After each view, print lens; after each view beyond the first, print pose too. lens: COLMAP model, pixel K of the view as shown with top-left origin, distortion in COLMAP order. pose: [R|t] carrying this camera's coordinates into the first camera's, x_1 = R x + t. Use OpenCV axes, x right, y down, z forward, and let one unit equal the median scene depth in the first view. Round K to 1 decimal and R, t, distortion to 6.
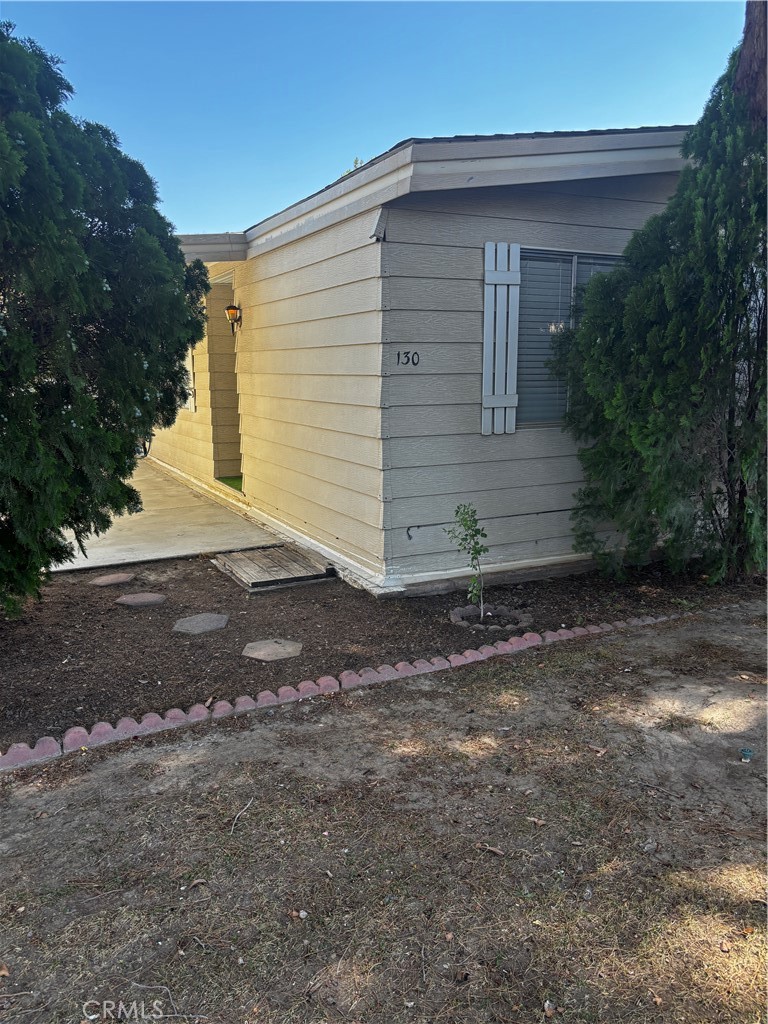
lens RADIAL K [[776.4, 0, 390.3], [0, 776.4, 514.8], [0, 0, 1]] dist [0.087770, -0.134590]
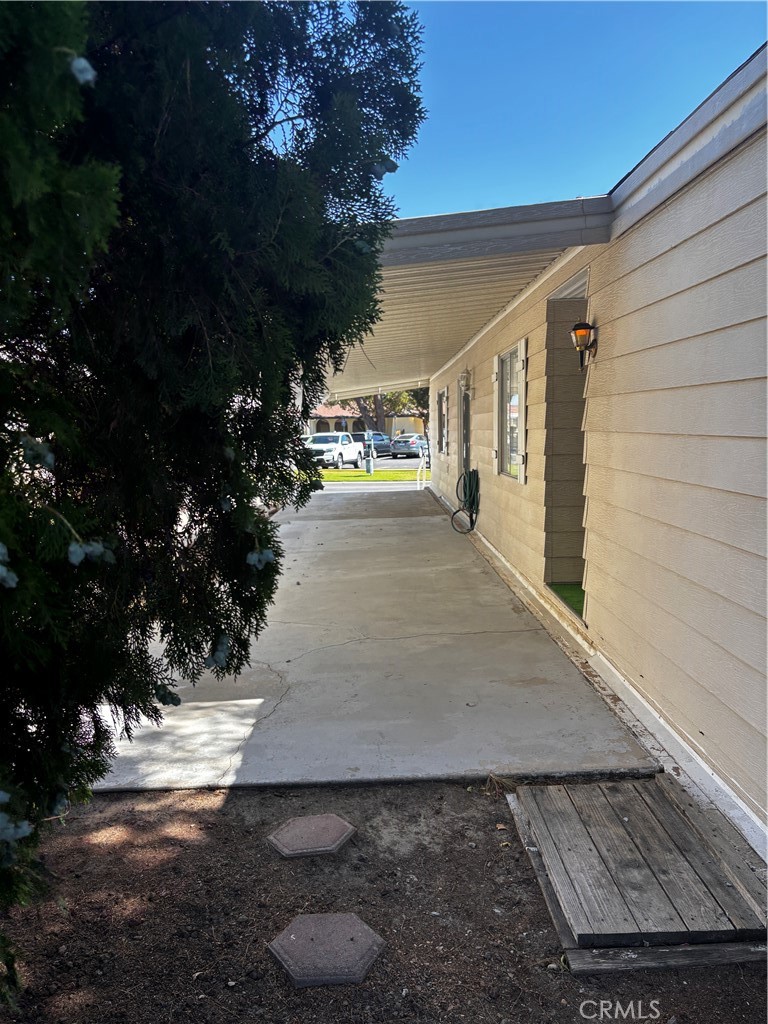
lens RADIAL K [[776.4, 0, 390.3], [0, 776.4, 514.8], [0, 0, 1]] dist [0.087770, -0.134590]
pose [[0.900553, 0.037314, -0.433141, -0.071163], [-0.064225, 0.996797, -0.047659, -0.084091], [0.429976, 0.070738, 0.900065, 0.423413]]
